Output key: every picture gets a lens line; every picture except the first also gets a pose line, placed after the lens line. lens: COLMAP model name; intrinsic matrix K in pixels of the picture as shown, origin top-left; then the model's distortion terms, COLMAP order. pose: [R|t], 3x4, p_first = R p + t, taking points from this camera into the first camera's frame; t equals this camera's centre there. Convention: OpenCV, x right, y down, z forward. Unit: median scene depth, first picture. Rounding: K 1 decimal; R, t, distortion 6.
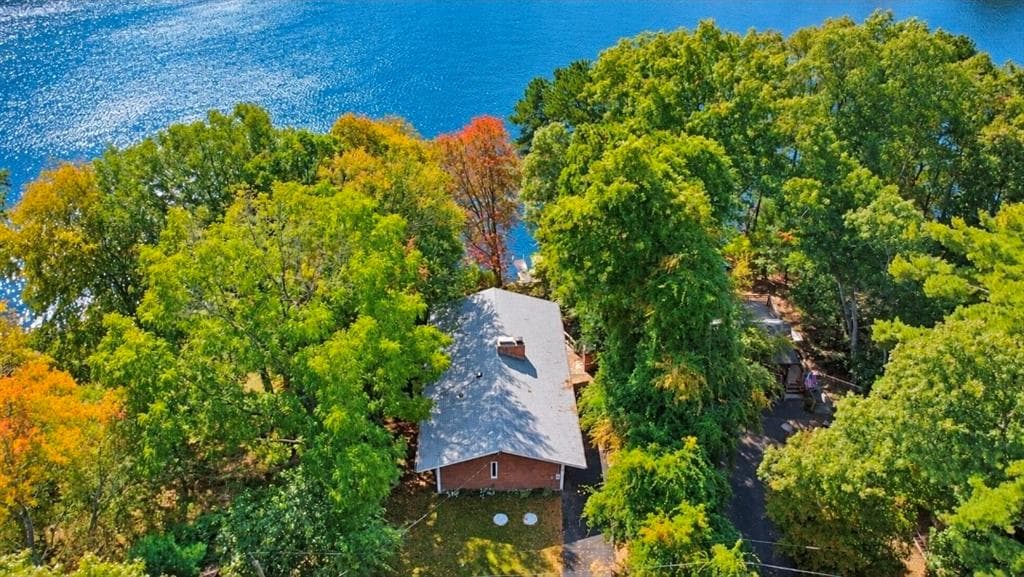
lens RADIAL K [[771.0, 0, 511.5], [0, 771.0, 305.5], [0, 0, 1]] dist [0.005626, 0.000780]
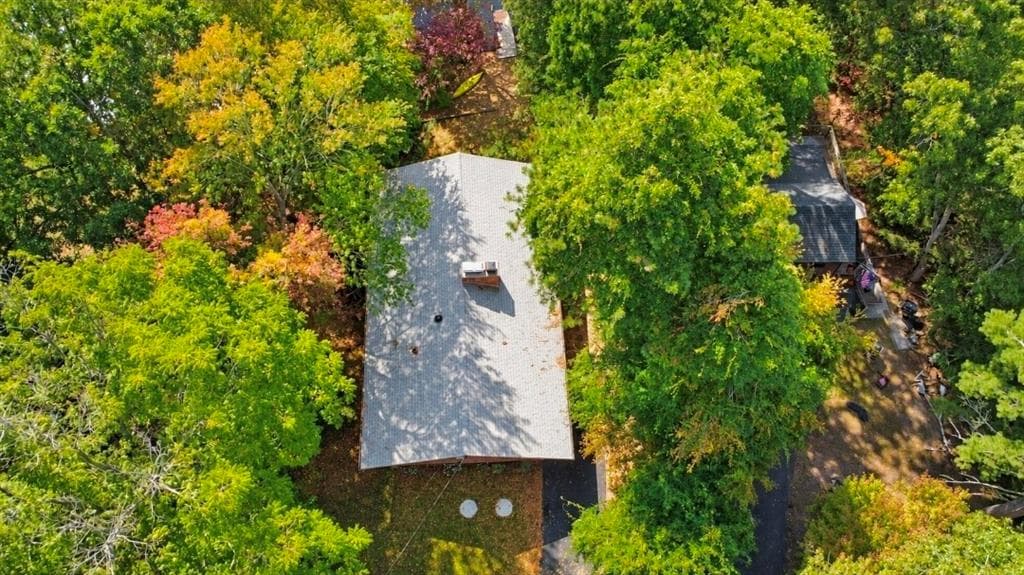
lens RADIAL K [[771.0, 0, 511.5], [0, 771.0, 304.5], [0, 0, 1]] dist [0.005626, 0.000780]
pose [[0.999963, -0.001609, 0.008406, 0.025646], [-0.002727, 0.871082, 0.491130, -0.328680], [-0.008113, -0.491135, 0.871046, 0.389398]]
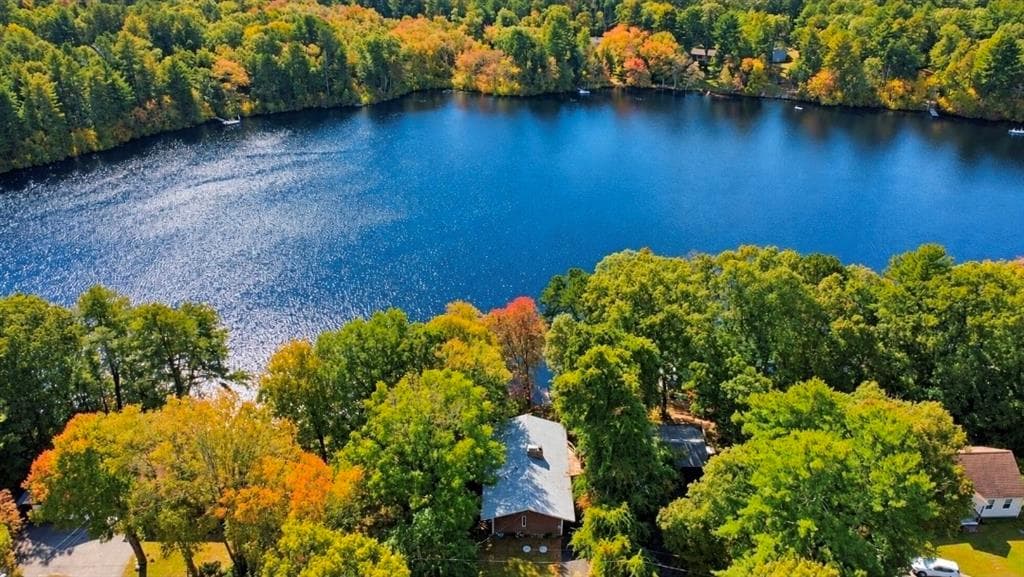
lens RADIAL K [[771.0, 0, 511.5], [0, 771.0, 305.5], [0, 0, 1]] dist [0.005626, 0.000780]
pose [[0.998886, 0.026463, -0.039060, 0.006230], [-0.031057, 0.992028, -0.122133, -0.066200], [0.035516, 0.123210, 0.991745, -0.871759]]
